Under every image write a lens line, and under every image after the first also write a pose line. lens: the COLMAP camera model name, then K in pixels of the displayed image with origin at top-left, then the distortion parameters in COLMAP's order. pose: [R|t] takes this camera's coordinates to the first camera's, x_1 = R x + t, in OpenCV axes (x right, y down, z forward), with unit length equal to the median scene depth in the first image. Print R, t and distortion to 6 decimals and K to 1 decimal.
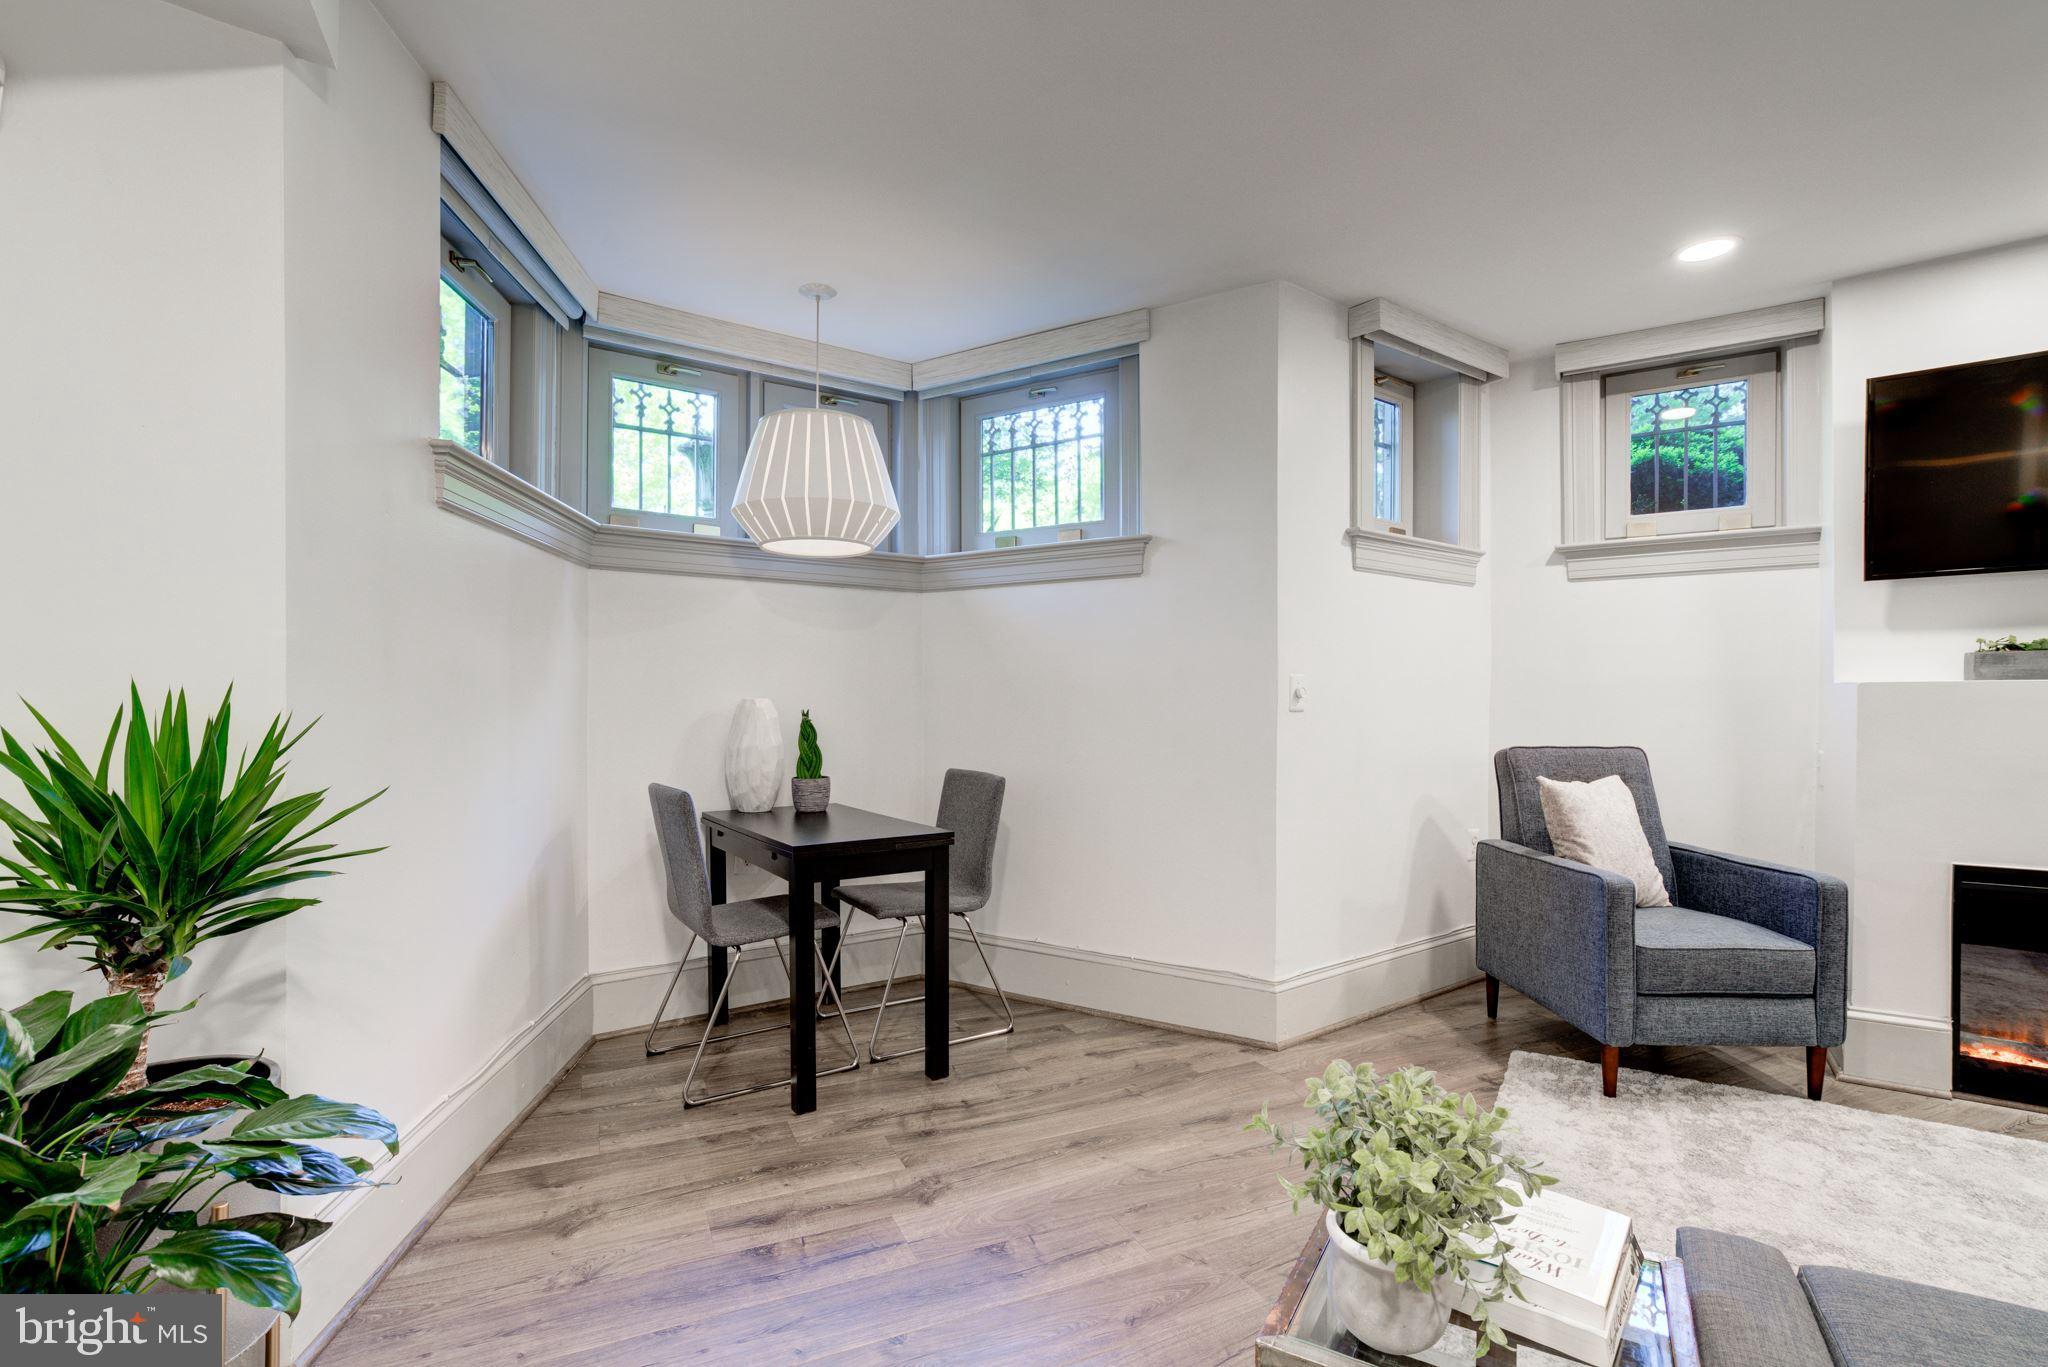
lens RADIAL K [[935.1, 0, 1037.2], [0, 935.1, 680.2], [0, 0, 1]] dist [-0.042177, 0.018930]
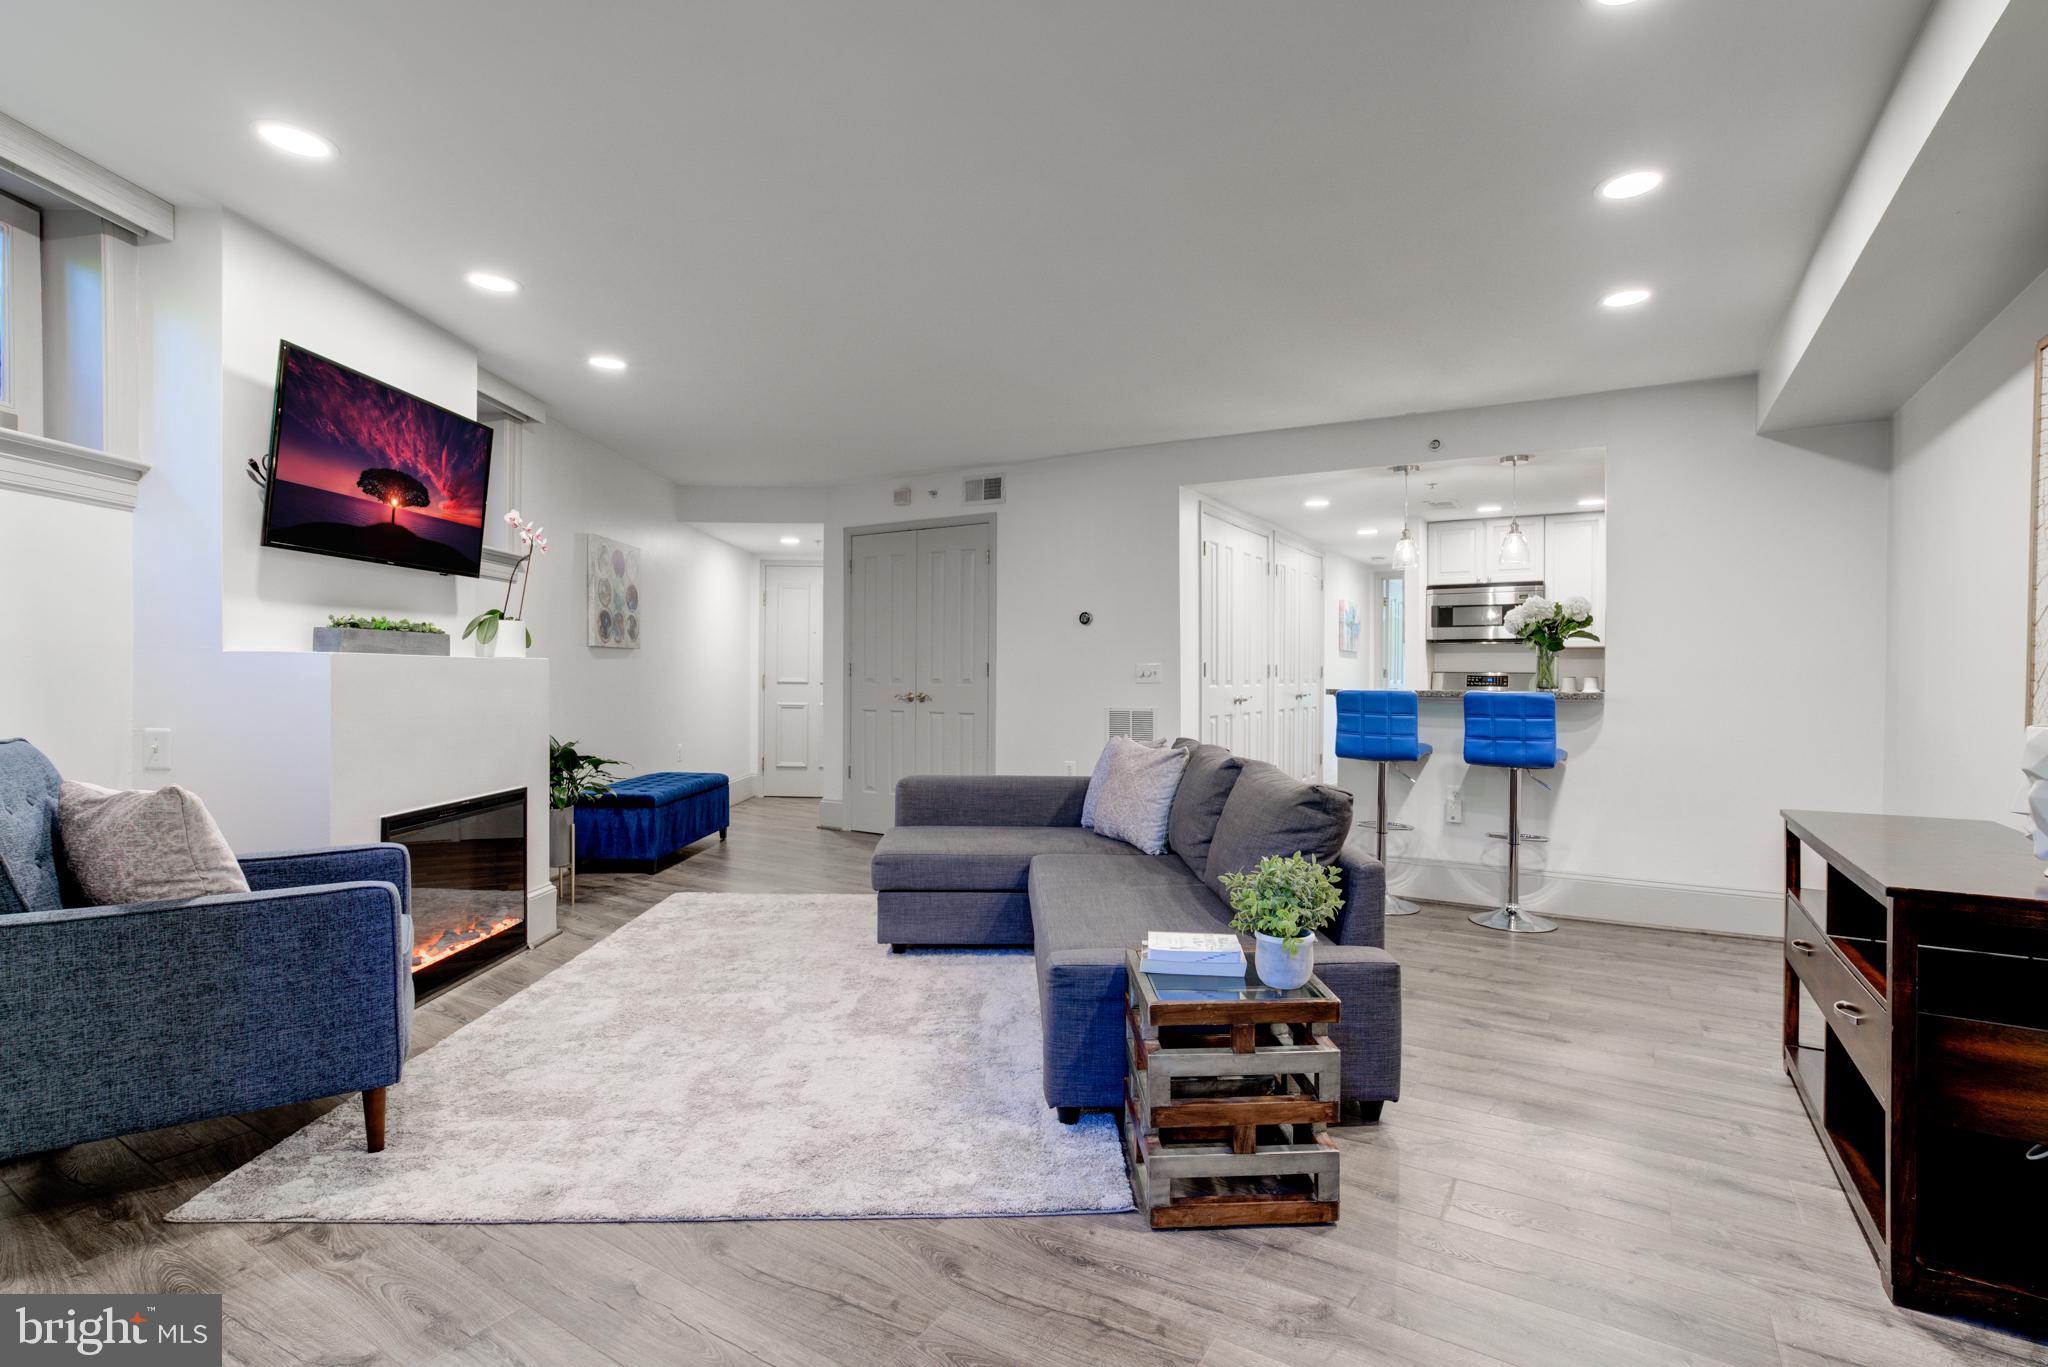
lens RADIAL K [[935.1, 0, 1037.2], [0, 935.1, 680.2], [0, 0, 1]] dist [-0.042177, 0.018930]
pose [[-0.525456, -0.012645, 0.850727, -0.356304], [-0.029352, 0.999564, -0.003271, 0.011618], [-0.850315, -0.026689, -0.525598, 0.855654]]
